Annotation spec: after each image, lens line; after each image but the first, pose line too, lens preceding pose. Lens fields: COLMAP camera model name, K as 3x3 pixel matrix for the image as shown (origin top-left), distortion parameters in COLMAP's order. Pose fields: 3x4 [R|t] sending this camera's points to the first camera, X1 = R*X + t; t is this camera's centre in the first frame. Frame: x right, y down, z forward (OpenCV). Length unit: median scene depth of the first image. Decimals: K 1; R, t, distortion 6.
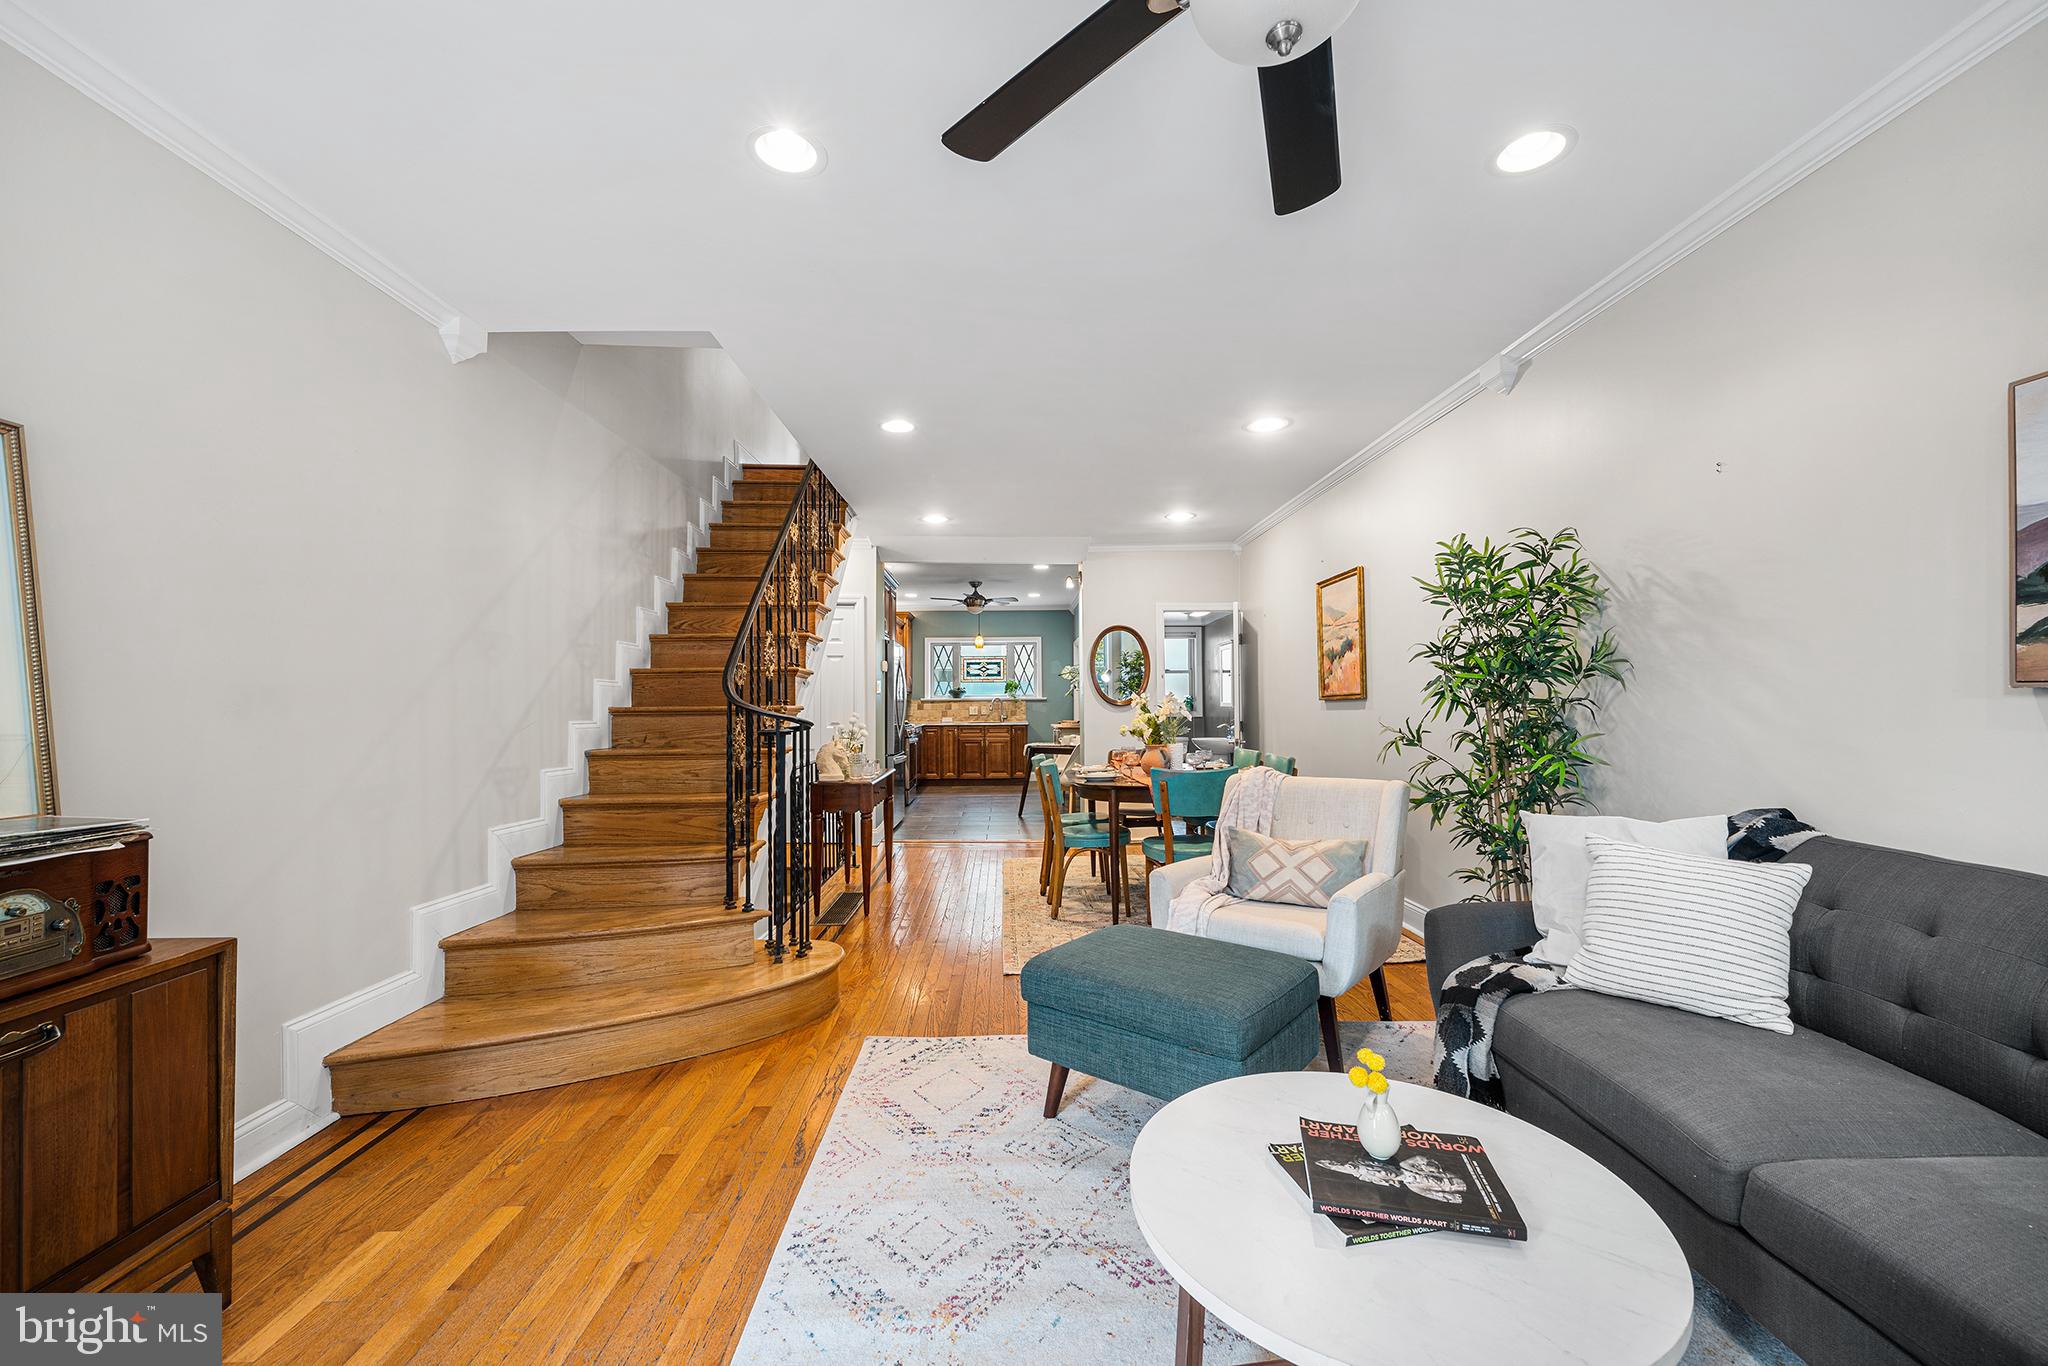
lens RADIAL K [[819.9, 0, 1023.1], [0, 819.9, 693.4], [0, 0, 1]] dist [-0.000432, 0.000011]
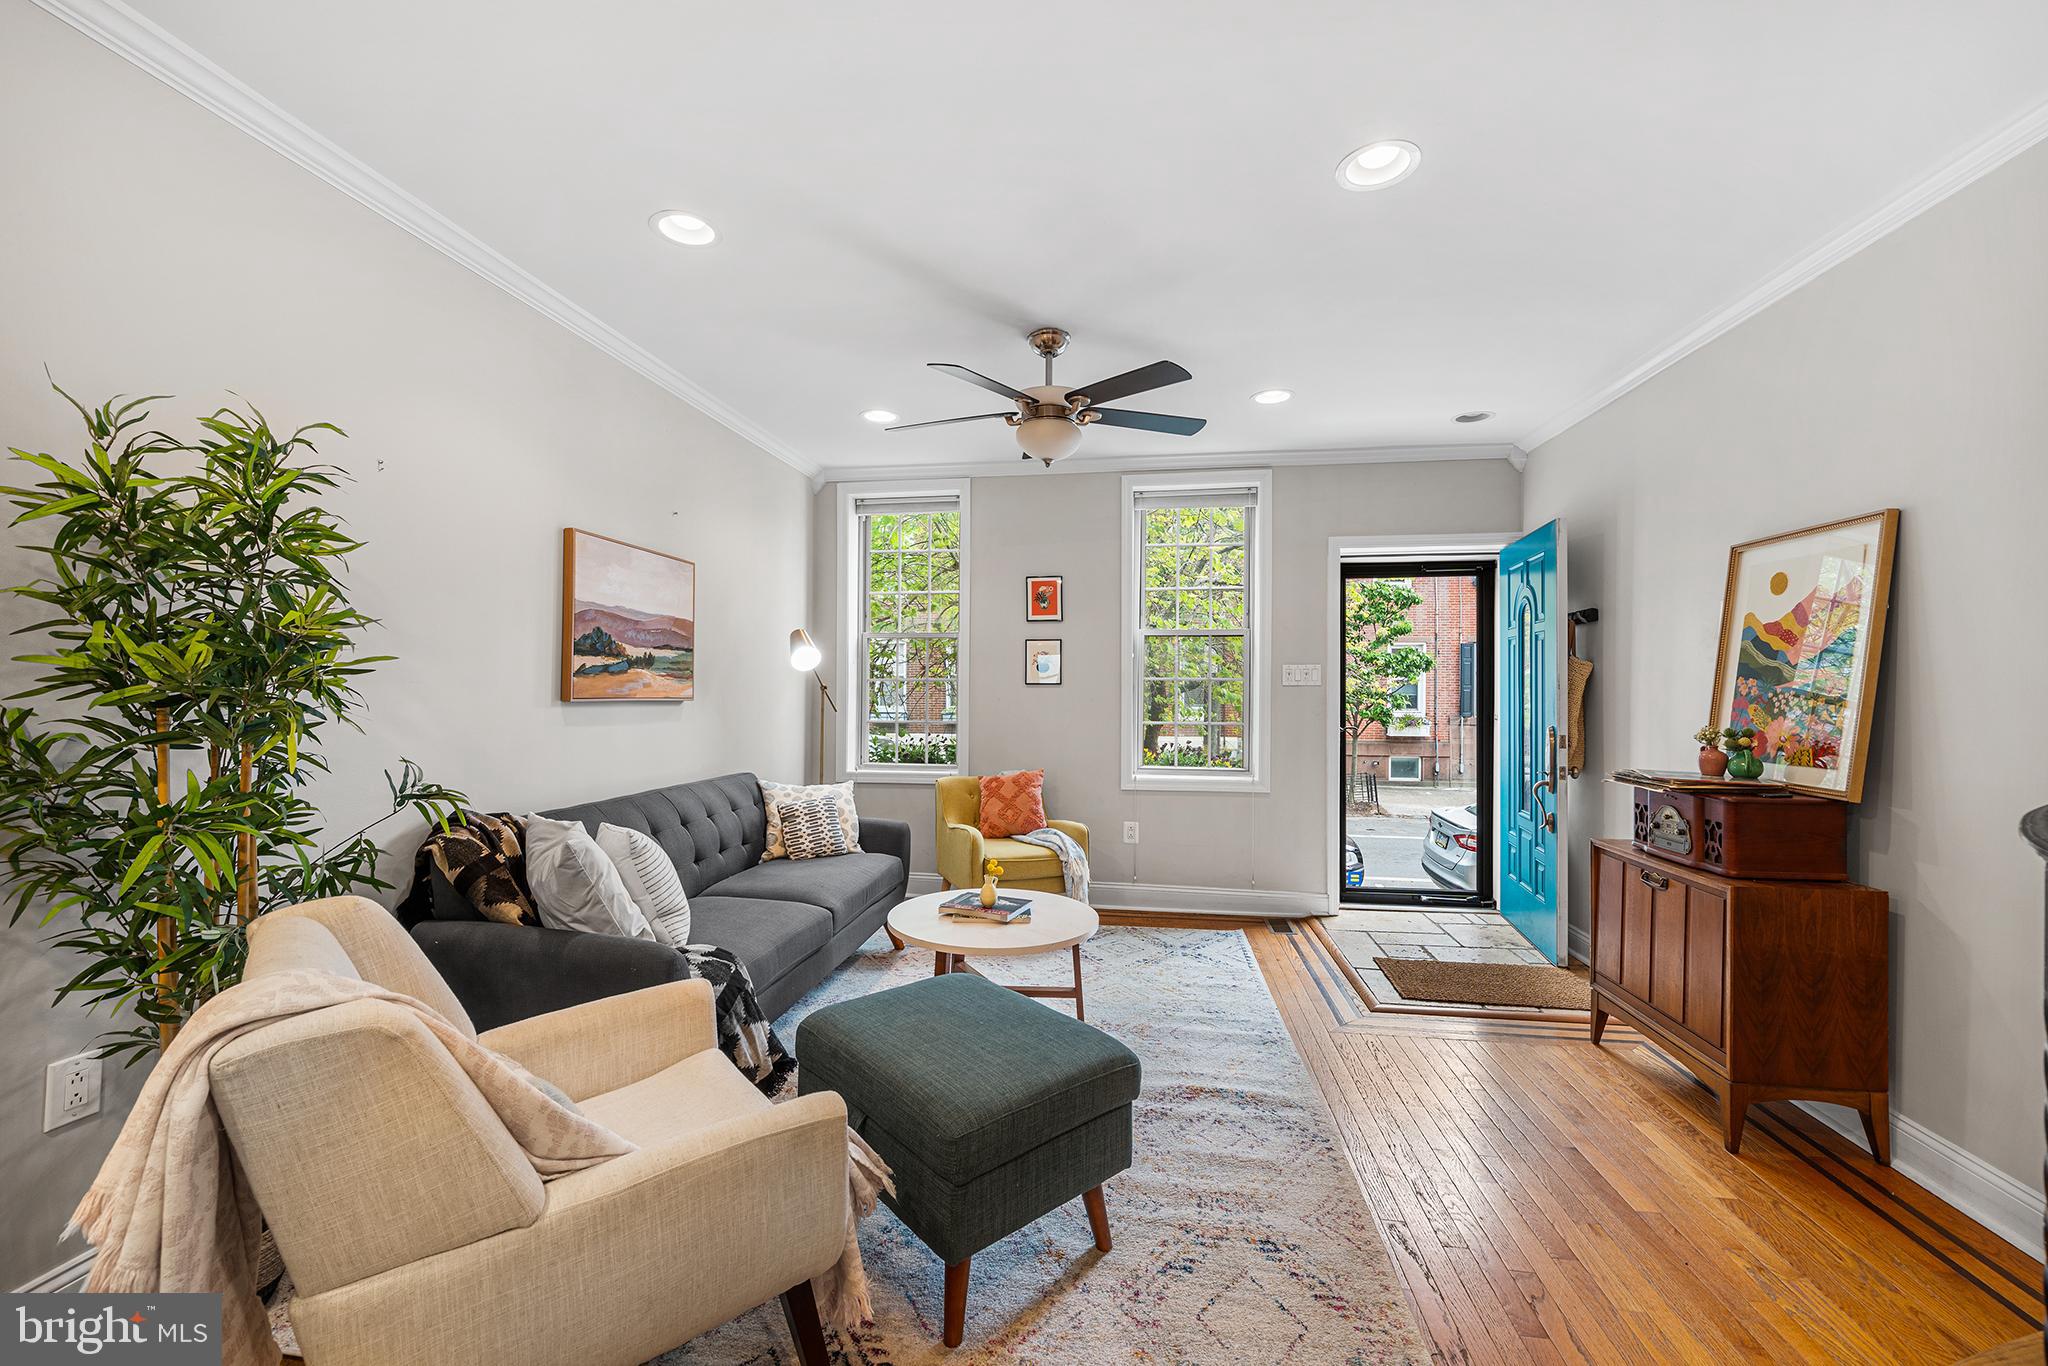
lens RADIAL K [[819.9, 0, 1023.1], [0, 819.9, 693.4], [0, 0, 1]] dist [-0.000432, 0.000011]
pose [[-0.986091, 0.000388, 0.166208, -0.004586], [-0.000031, 0.999997, -0.002517, -0.002934], [-0.166209, -0.002487, -0.986087, 0.365772]]
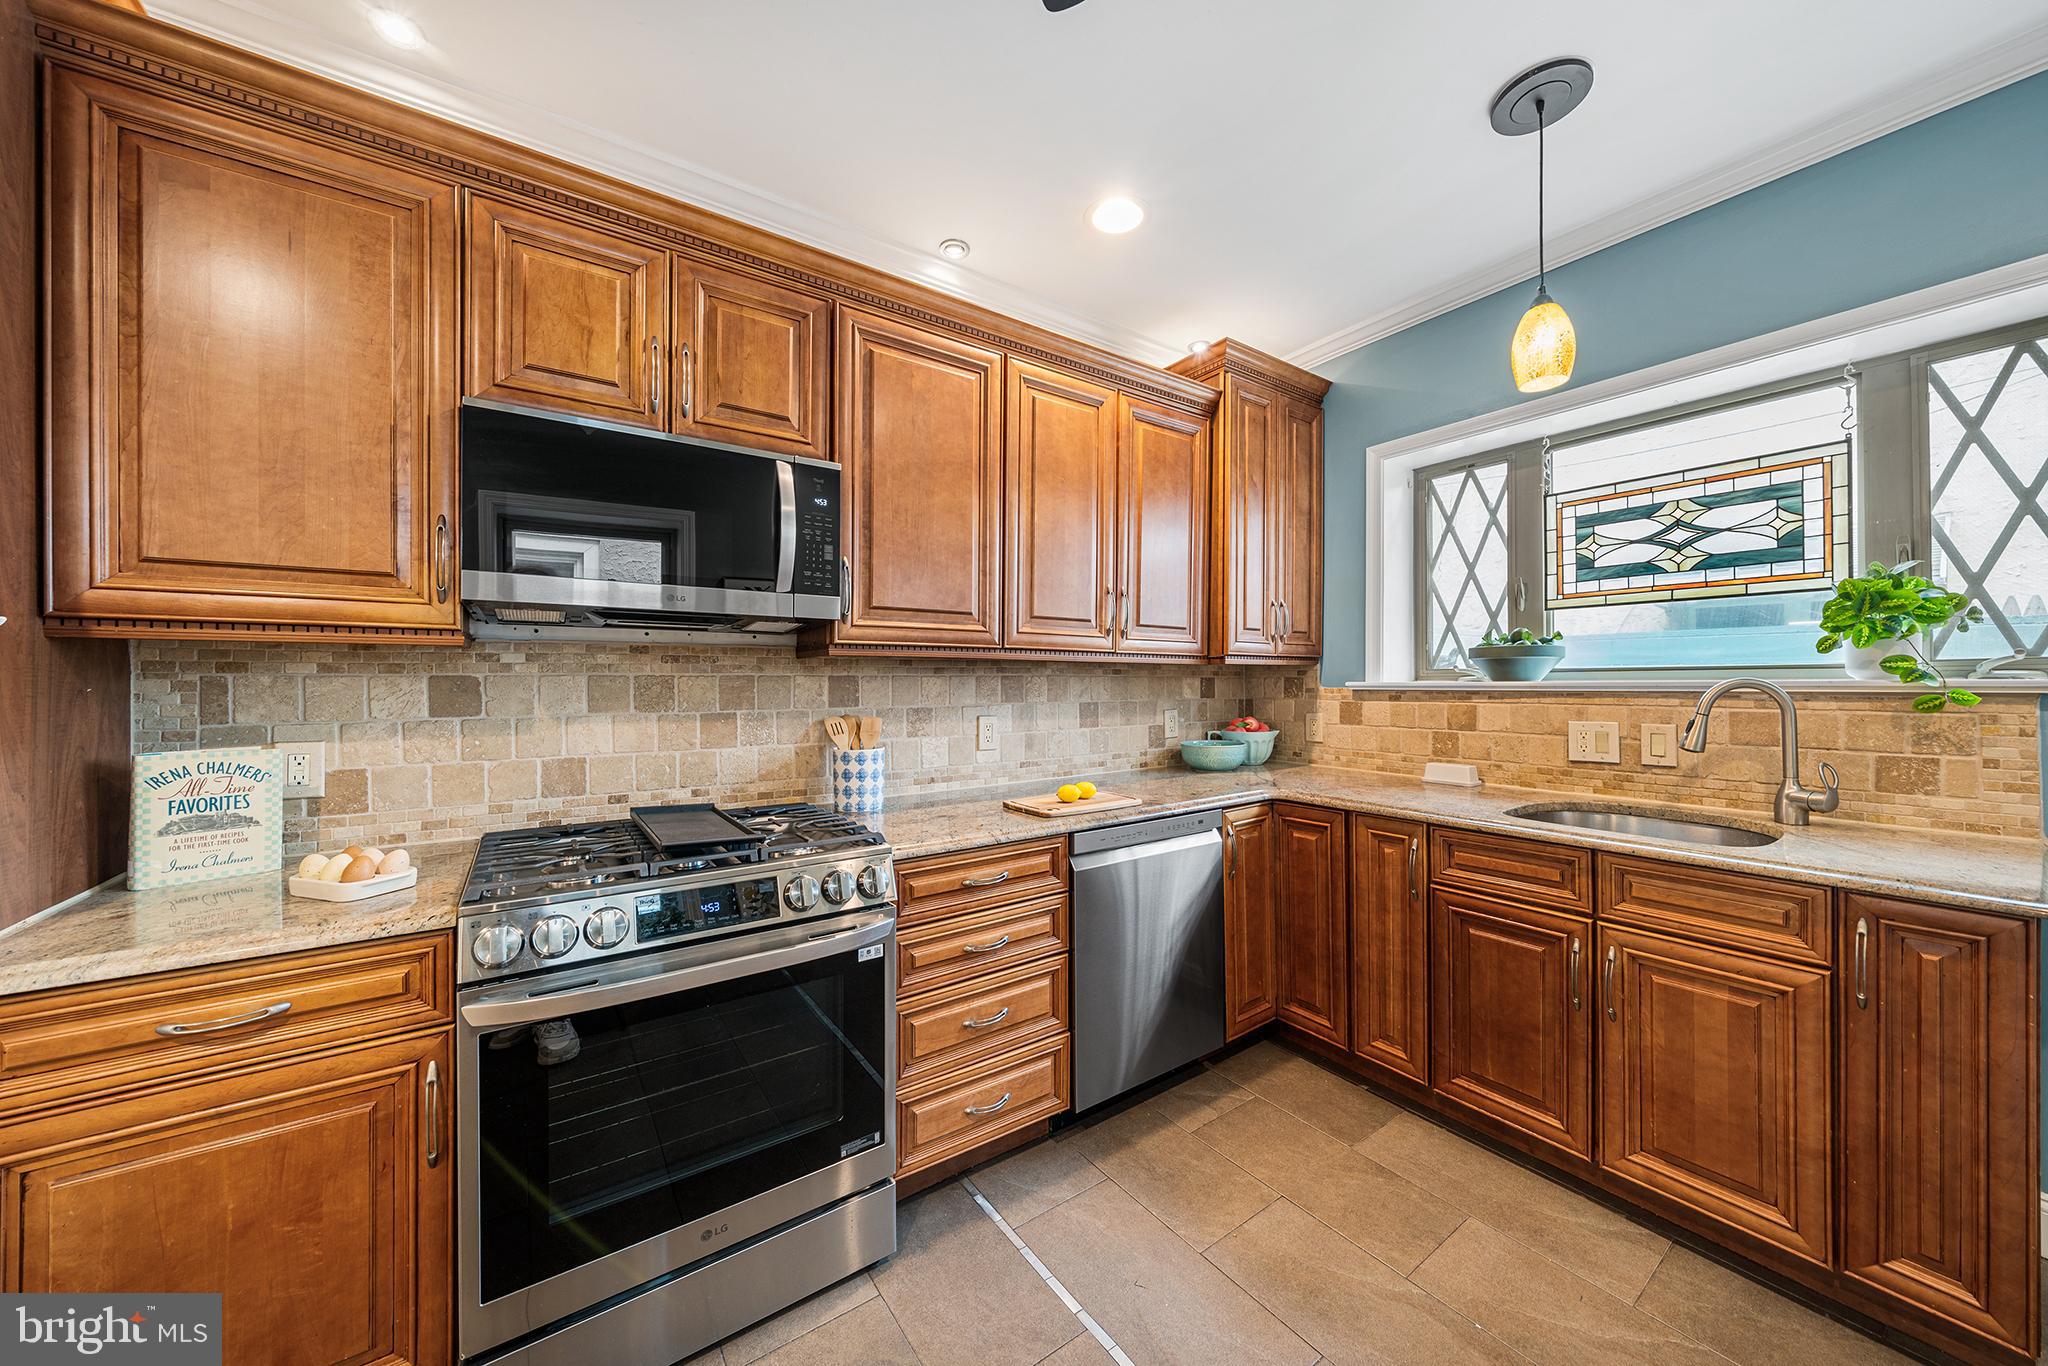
lens RADIAL K [[711.1, 0, 1021.5], [0, 711.1, 679.9], [0, 0, 1]] dist [-0.001213, -0.000174]
pose [[0.553679, 0.003606, -0.832722, 0.008544], [0.010966, 0.999872, 0.011622, 0.002266], [0.832658, -0.015567, 0.553569, 0.839136]]
